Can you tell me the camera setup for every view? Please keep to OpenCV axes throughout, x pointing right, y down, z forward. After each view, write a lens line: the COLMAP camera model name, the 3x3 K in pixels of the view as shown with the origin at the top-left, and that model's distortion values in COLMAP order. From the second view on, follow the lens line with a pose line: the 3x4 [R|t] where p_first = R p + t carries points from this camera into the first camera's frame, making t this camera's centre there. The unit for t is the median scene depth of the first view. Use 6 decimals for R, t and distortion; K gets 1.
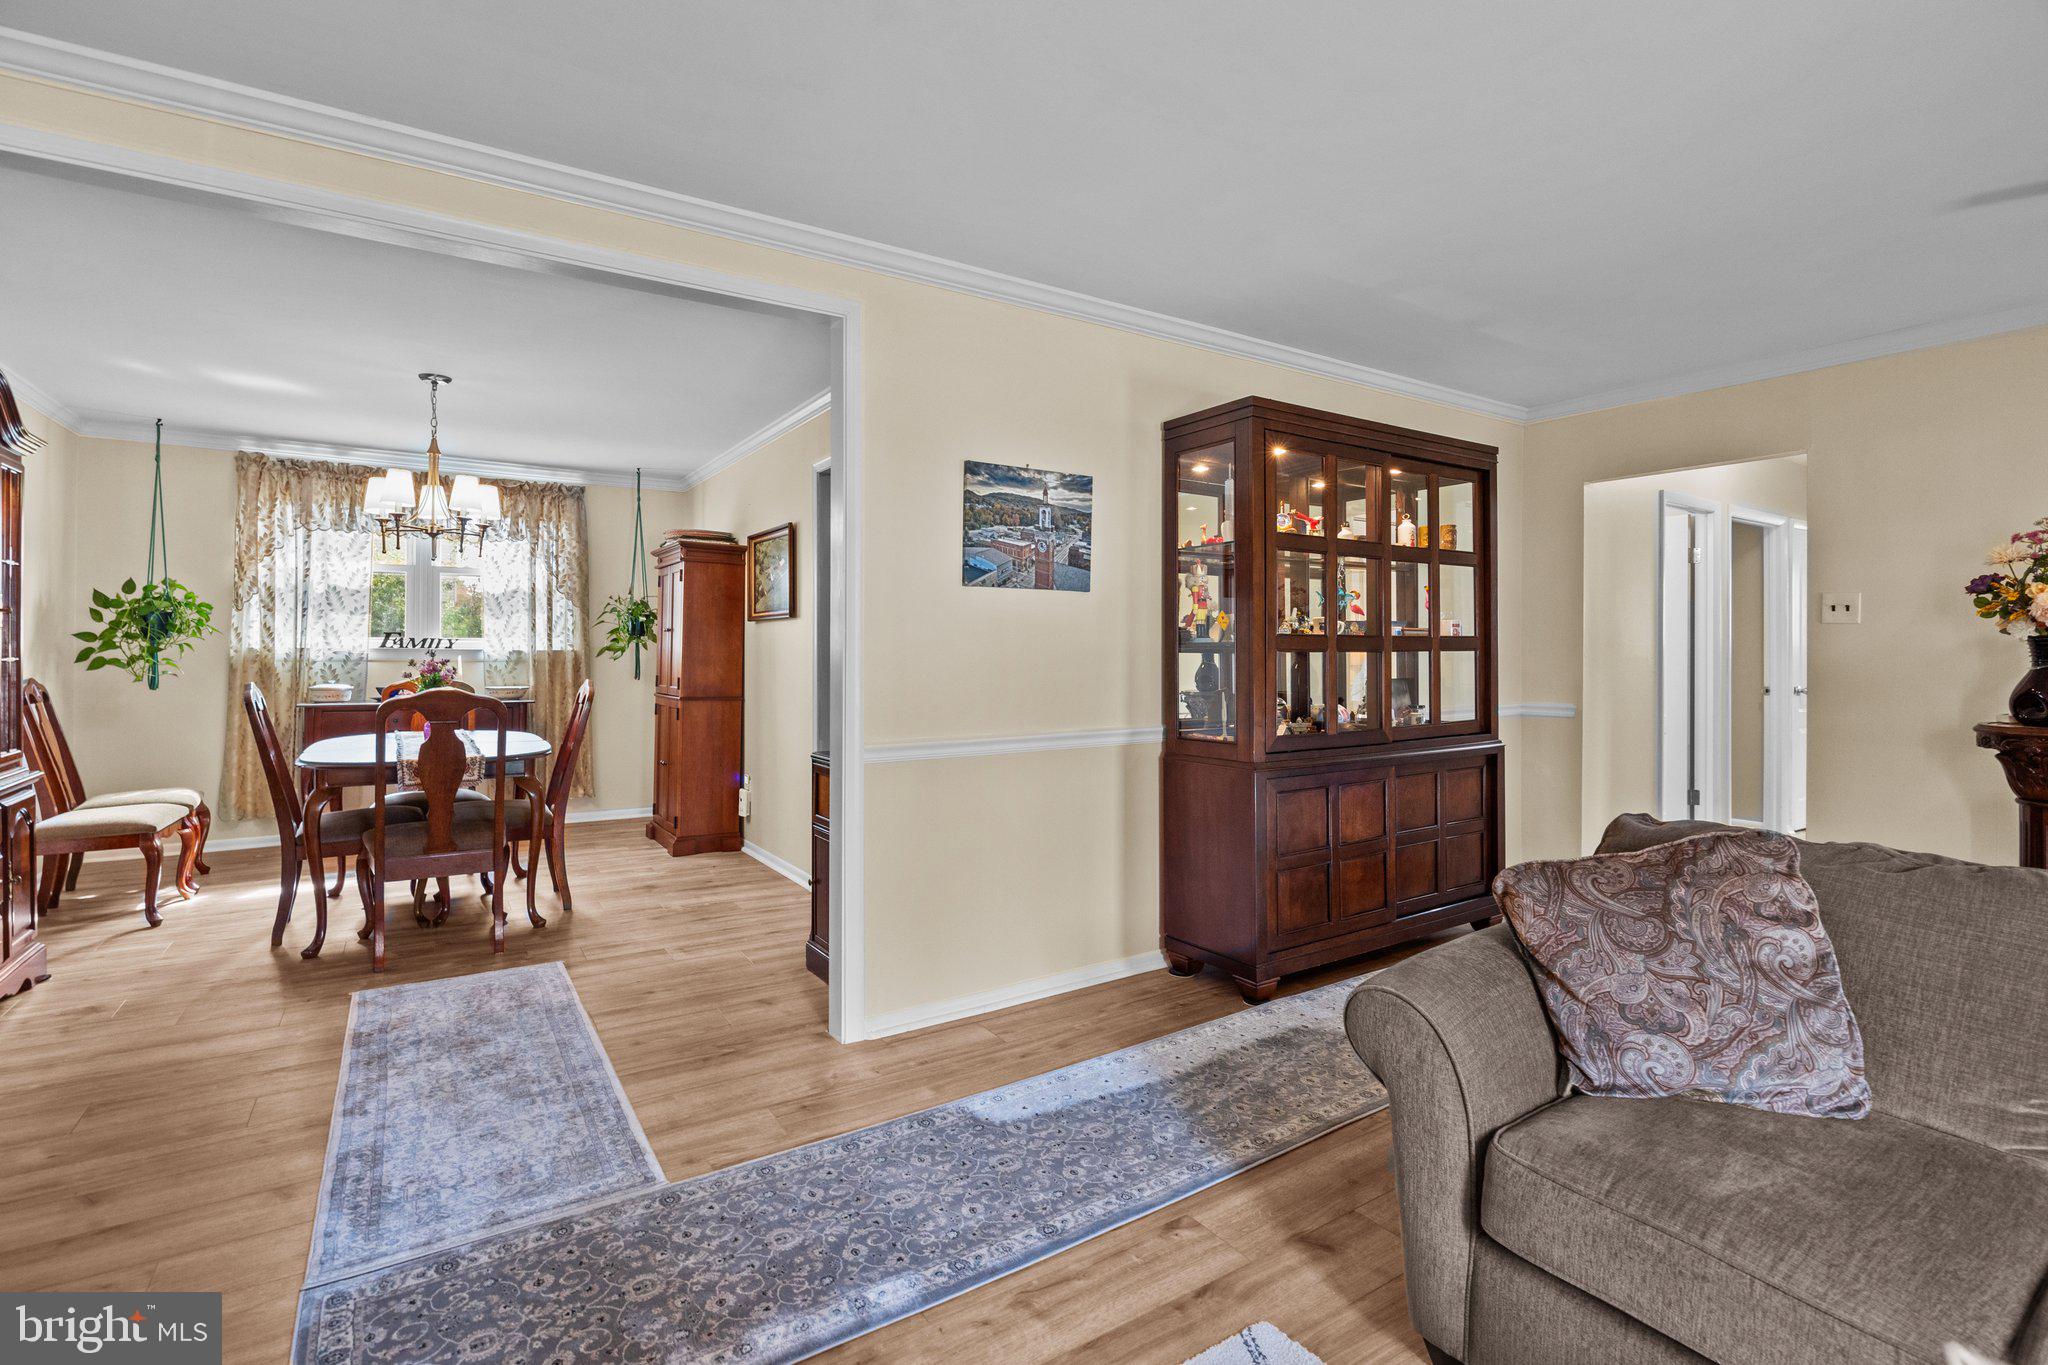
lens RADIAL K [[947.0, 0, 1030.8], [0, 947.0, 674.2], [0, 0, 1]] dist [-0.015299, 0.000357]
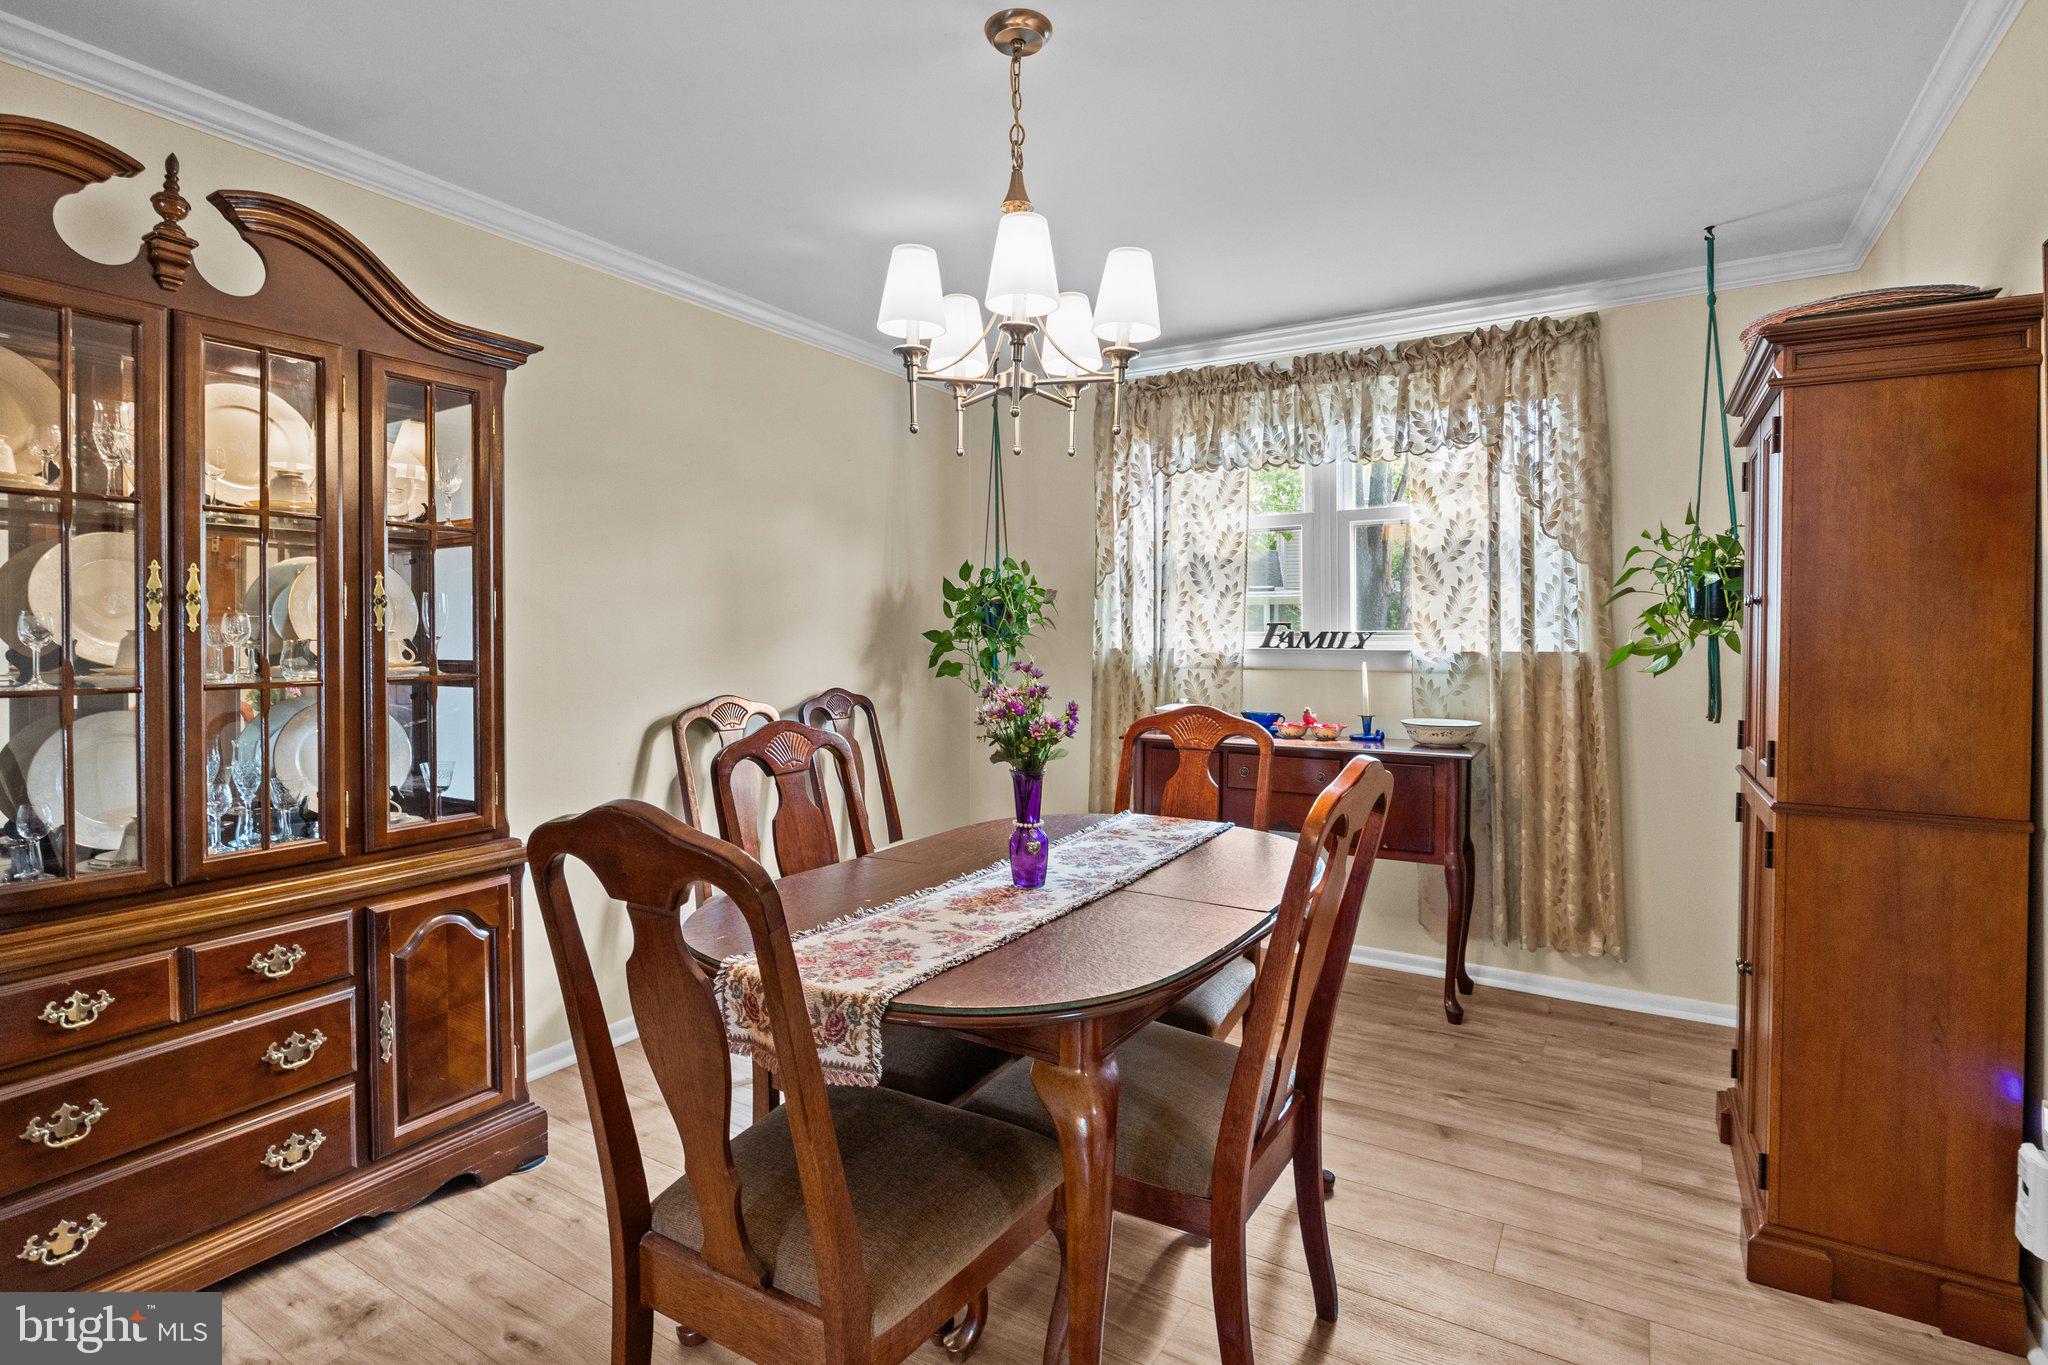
lens RADIAL K [[982.9, 0, 1027.2], [0, 982.9, 631.2], [0, 0, 1]] dist [-0.011212, 0.000676]
pose [[0.434092, -0.012554, -0.900781, -0.170686], [-0.018118, 0.999579, -0.022663, -0.022253], [0.900686, 0.026158, 0.433682, 0.591641]]
